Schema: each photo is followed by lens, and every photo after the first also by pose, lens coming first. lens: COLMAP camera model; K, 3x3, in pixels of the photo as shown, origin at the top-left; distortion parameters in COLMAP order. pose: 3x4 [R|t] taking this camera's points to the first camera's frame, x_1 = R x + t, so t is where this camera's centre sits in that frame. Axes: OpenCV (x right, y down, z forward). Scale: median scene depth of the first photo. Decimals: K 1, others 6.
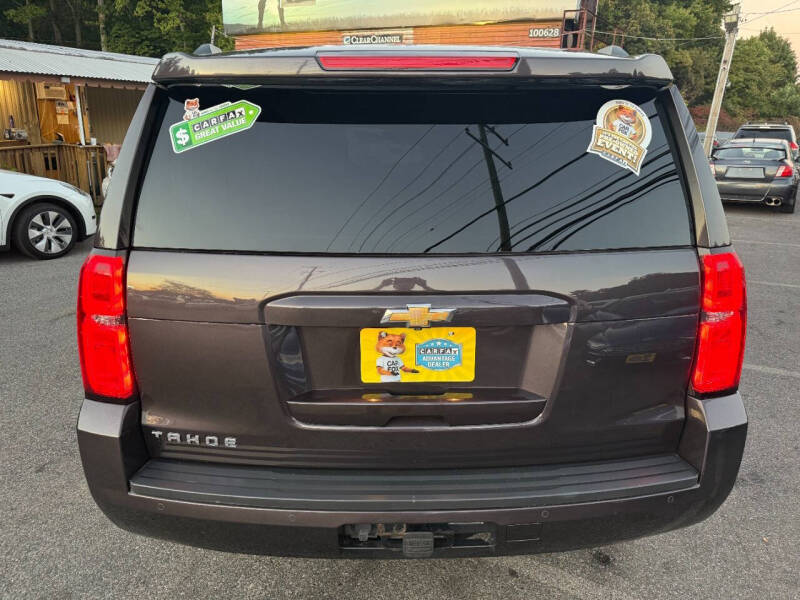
lens RADIAL K [[569.1, 0, 401.9], [0, 569.1, 290.0], [0, 0, 1]] dist [-0.000606, 0.000979]
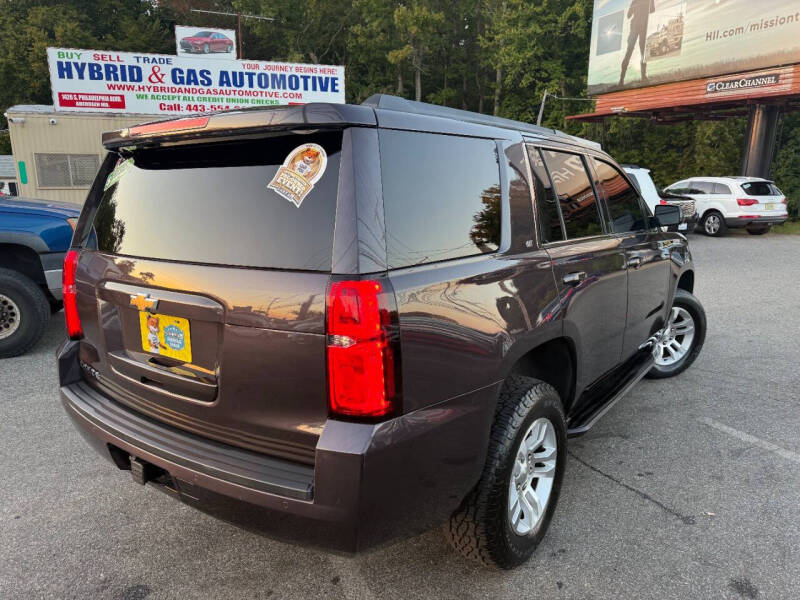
lens RADIAL K [[566.0, 0, 401.3], [0, 566.0, 296.7], [0, 0, 1]] dist [-0.002374, -0.004725]
pose [[0.798895, 0.102511, -0.592670, 1.417861], [-0.150334, 0.988126, -0.031734, -0.022149], [0.582380, 0.114450, 0.804820, 0.253983]]
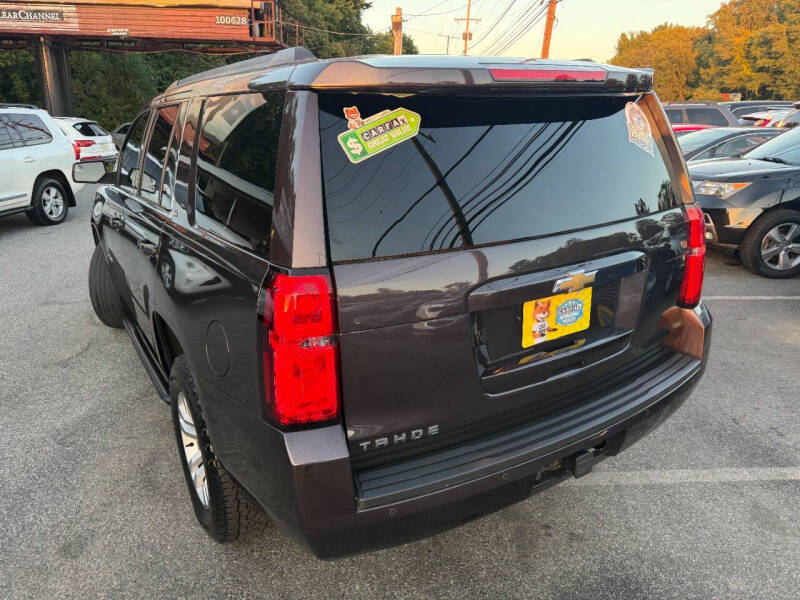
lens RADIAL K [[572.3, 0, 395.5], [0, 572.3, 285.6], [0, 0, 1]] dist [0.004655, 0.001773]
pose [[0.862193, -0.161871, 0.480021, -0.814903], [0.156686, 0.986322, 0.051171, -0.064105], [-0.481739, 0.031093, 0.875763, 0.087074]]
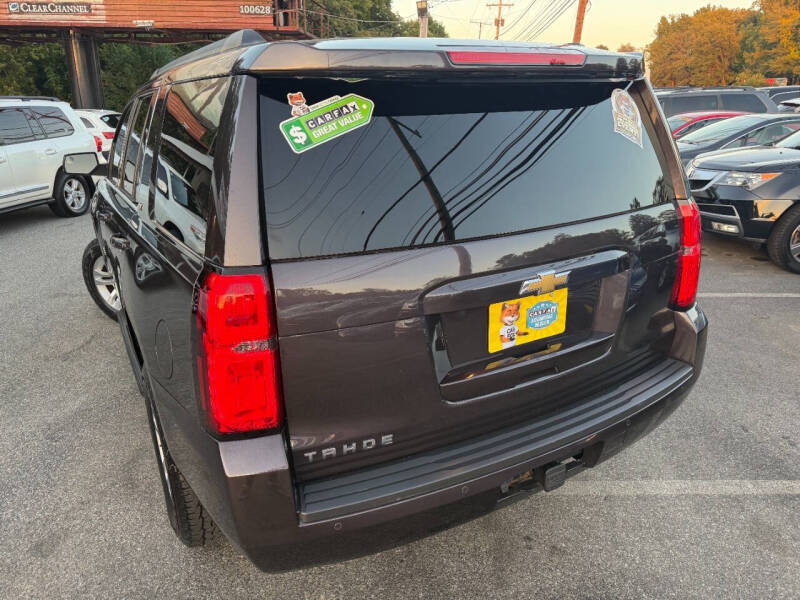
lens RADIAL K [[574.2, 0, 396.4], [0, 574.2, 292.5], [0, 0, 1]] dist [0.012482, -0.007943]
pose [[0.885652, -0.168348, 0.432757, -0.665999], [0.153537, 0.985714, 0.069237, -0.054182], [-0.438231, 0.005124, 0.898848, 0.085264]]
